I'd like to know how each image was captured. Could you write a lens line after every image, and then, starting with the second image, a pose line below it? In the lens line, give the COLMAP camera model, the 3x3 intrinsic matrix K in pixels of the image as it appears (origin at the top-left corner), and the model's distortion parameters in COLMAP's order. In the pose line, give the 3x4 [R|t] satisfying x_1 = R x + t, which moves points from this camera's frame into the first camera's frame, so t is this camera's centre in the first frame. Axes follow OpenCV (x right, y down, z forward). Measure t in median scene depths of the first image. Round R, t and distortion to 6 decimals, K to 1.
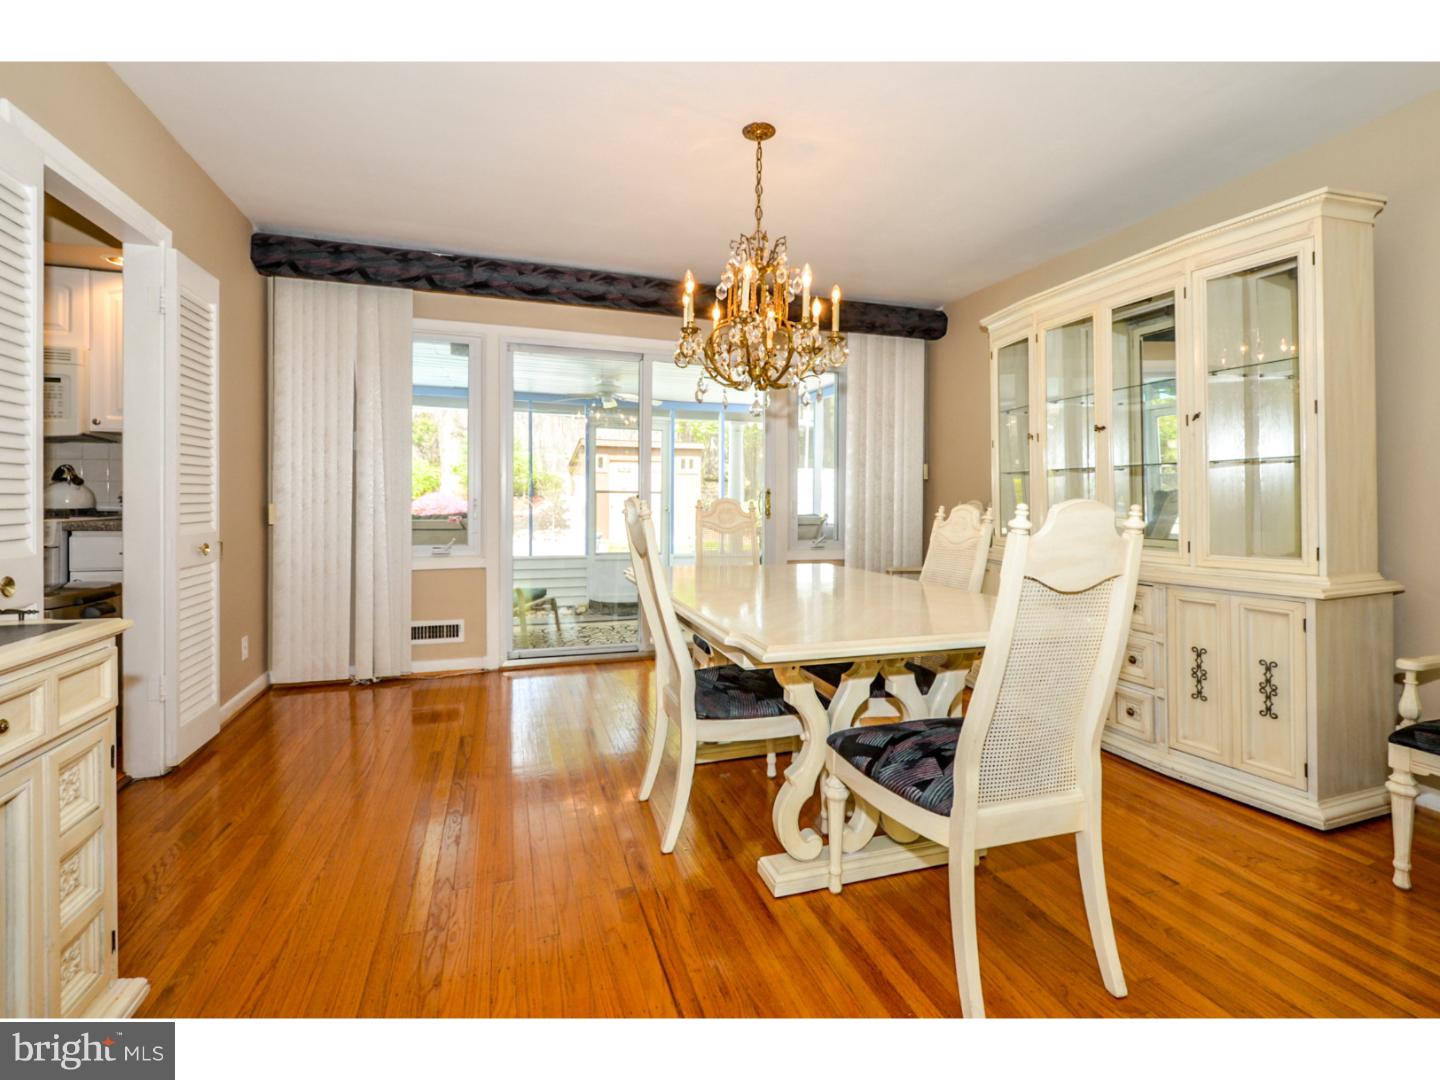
lens RADIAL K [[662.1, 0, 724.0], [0, 662.1, 496.1], [0, 0, 1]] dist [0.004167, -0.006605]
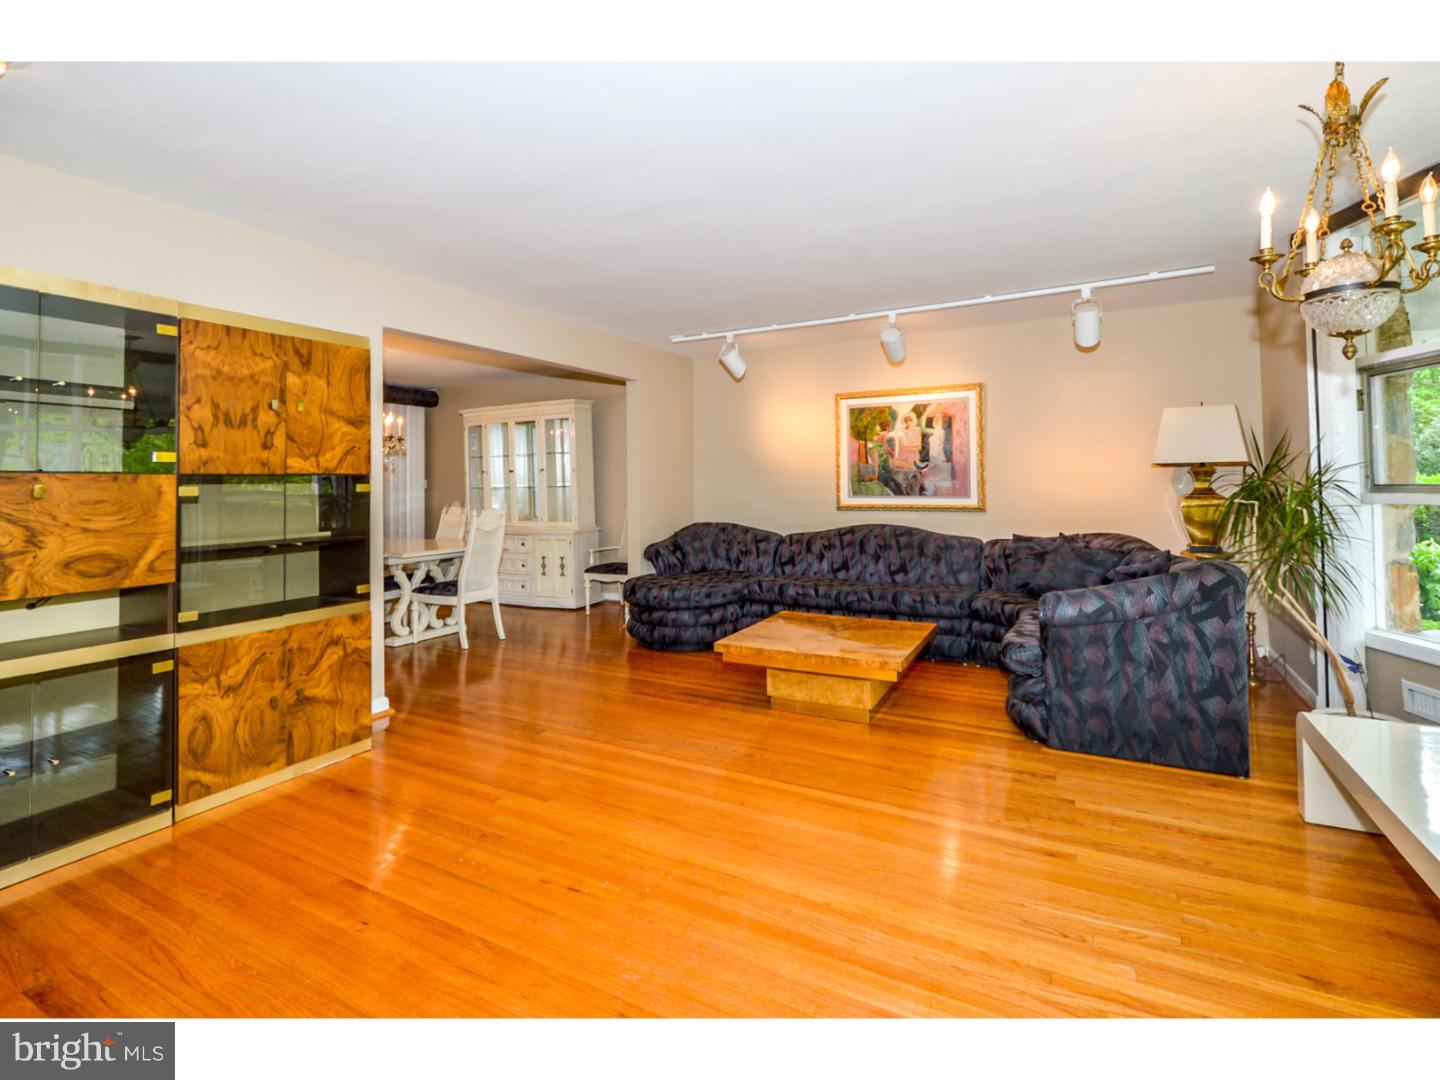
lens RADIAL K [[662.1, 0, 724.0], [0, 662.1, 496.1], [0, 0, 1]] dist [0.004167, -0.006605]
pose [[0.728754, -0.025058, 0.684317, -0.614518], [0.013442, 0.999661, 0.022290, -0.070249], [-0.684644, -0.007045, 0.728844, -1.528405]]
